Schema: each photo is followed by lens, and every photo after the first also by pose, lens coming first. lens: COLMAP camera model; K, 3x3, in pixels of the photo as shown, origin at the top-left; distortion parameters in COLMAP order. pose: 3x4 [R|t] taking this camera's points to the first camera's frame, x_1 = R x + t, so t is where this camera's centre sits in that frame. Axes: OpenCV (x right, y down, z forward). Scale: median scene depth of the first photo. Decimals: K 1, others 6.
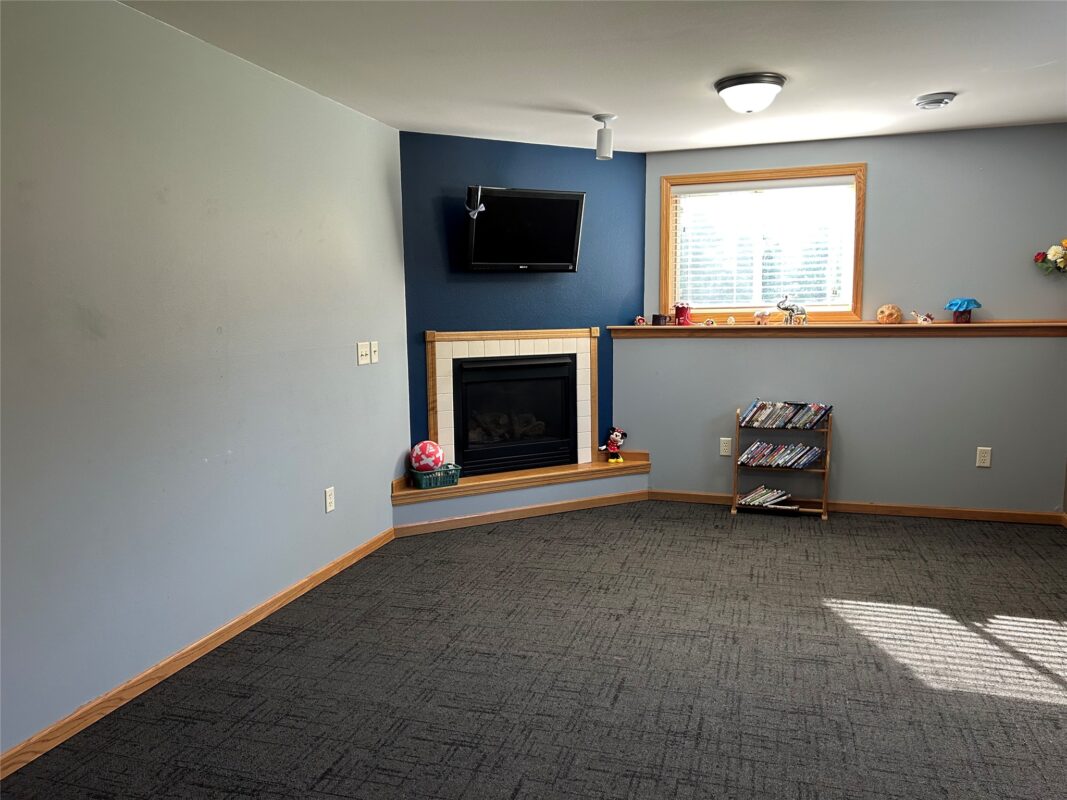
lens RADIAL K [[807.5, 0, 538.0], [0, 807.5, 396.0], [0, 0, 1]] dist [0.111808, -0.150569]
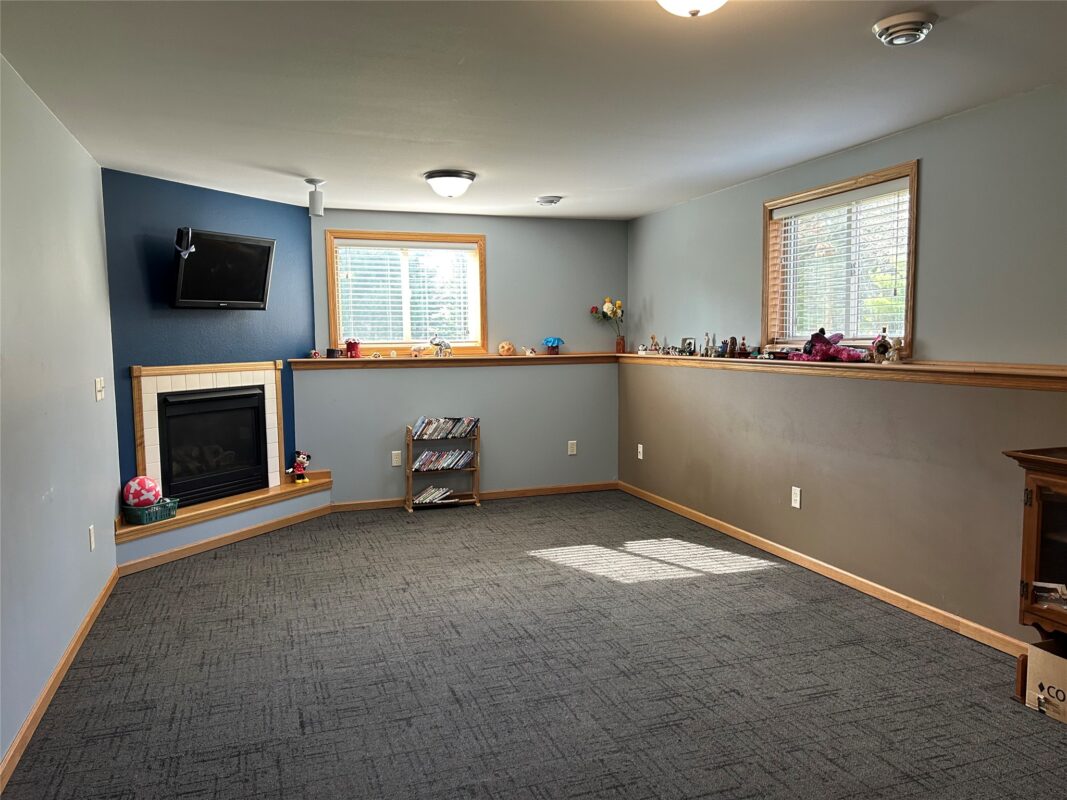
lens RADIAL K [[807.5, 0, 538.0], [0, 807.5, 396.0], [0, 0, 1]] dist [0.111808, -0.150569]
pose [[0.808772, -0.040717, 0.586712, -0.315702], [0.066677, 0.997517, -0.022686, 0.011922], [-0.584331, 0.057468, 0.809478, -0.101918]]
